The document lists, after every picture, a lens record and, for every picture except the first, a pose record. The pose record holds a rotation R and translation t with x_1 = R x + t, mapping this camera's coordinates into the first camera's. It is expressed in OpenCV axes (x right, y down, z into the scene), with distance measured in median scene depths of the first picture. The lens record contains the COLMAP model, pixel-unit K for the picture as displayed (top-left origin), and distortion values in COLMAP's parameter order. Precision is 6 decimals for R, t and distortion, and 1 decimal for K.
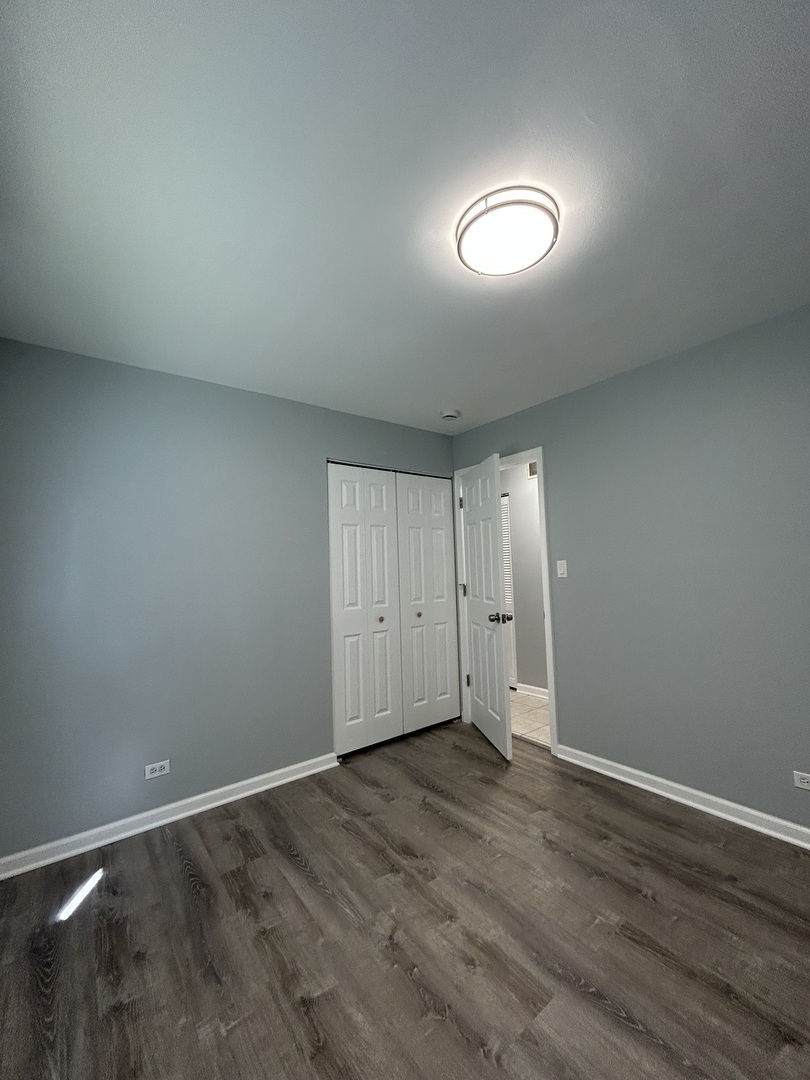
lens RADIAL K [[435.0, 0, 405.0], [0, 435.0, 540.0], [0, 0, 1]] dist [-0.003104, 0.001551]
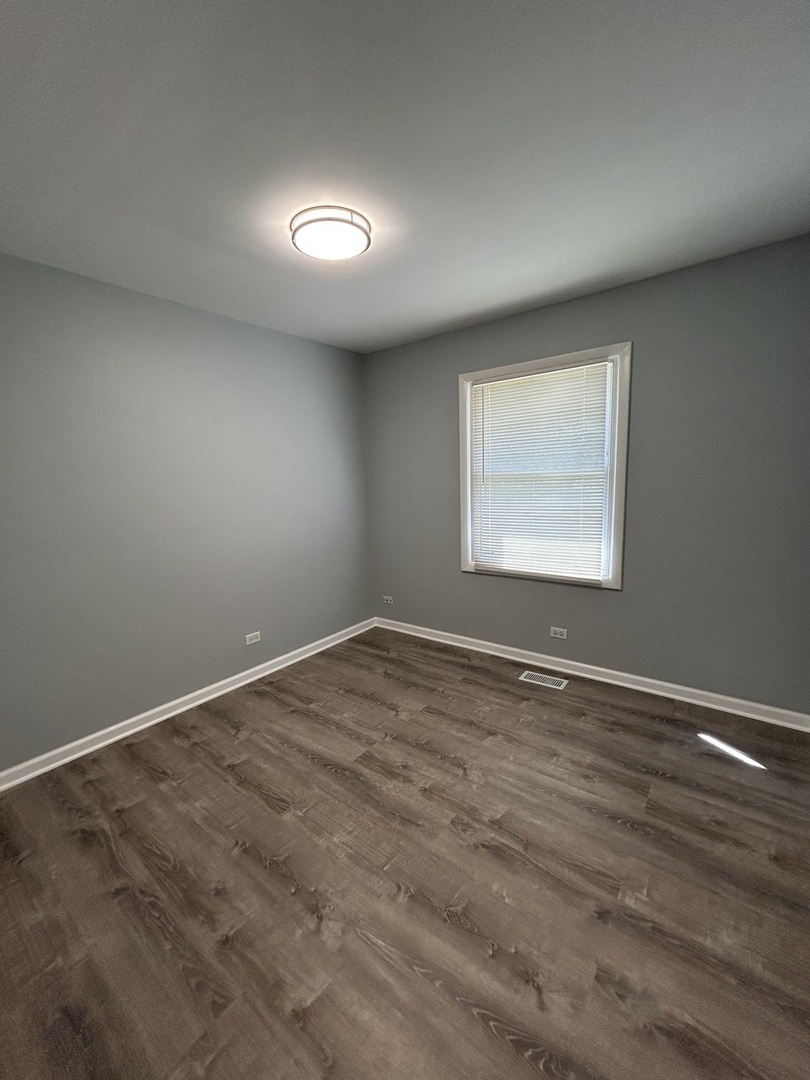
lens RADIAL K [[435.0, 0, 405.0], [0, 435.0, 540.0], [0, 0, 1]] dist [-0.003104, 0.001551]
pose [[-0.965113, 0.100888, -0.241618, 0.351808], [0.079065, 0.992001, 0.098399, 0.056427], [0.249612, 0.075863, -0.965370, 1.934629]]
